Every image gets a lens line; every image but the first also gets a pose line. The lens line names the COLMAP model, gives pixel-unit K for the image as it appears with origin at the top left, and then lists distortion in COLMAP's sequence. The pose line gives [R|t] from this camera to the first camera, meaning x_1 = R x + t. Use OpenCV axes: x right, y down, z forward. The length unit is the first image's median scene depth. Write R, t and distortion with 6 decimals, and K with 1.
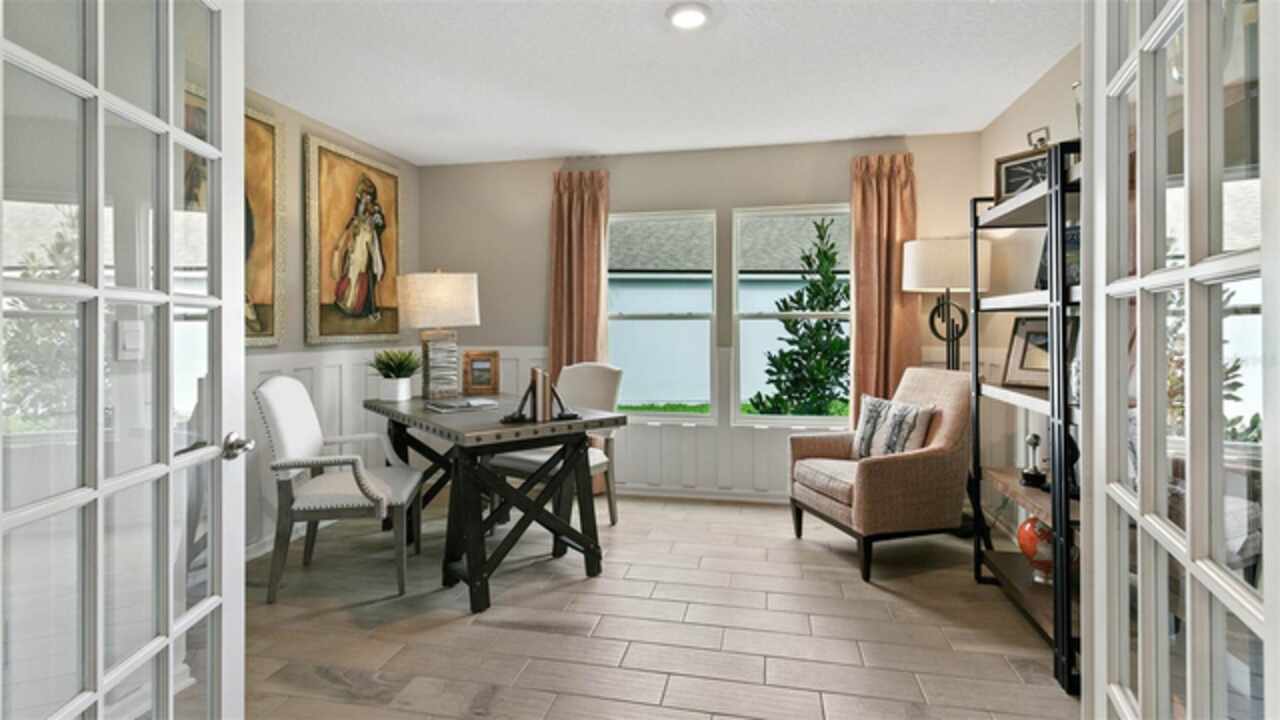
lens RADIAL K [[623.8, 0, 639.2], [0, 623.8, 330.7], [0, 0, 1]] dist [0.000252, 0.000037]
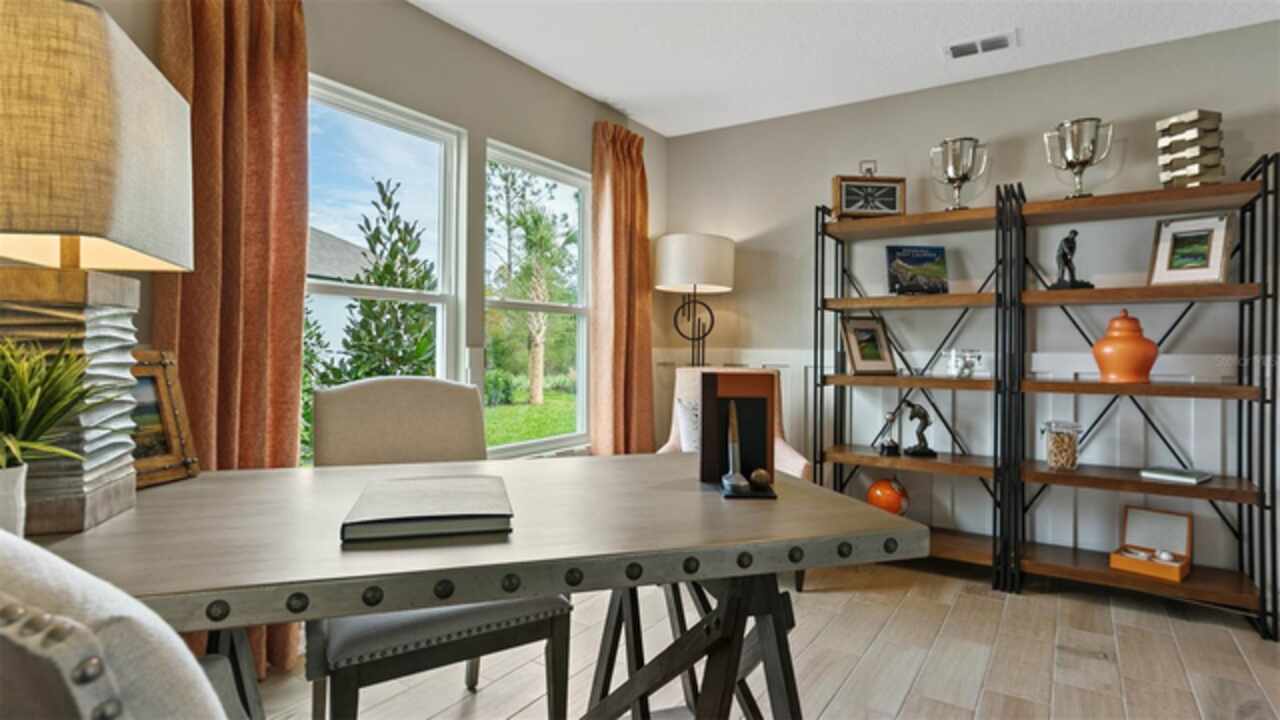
lens RADIAL K [[646.9, 0, 640.0], [0, 646.9, 360.0], [0, 0, 1]] dist [-0.000220, -0.000018]
pose [[0.359429, -0.014344, 0.933062, -0.512304], [-0.007399, 0.999807, 0.018220, 0.030600], [-0.933143, -0.013452, 0.359253, 0.719310]]
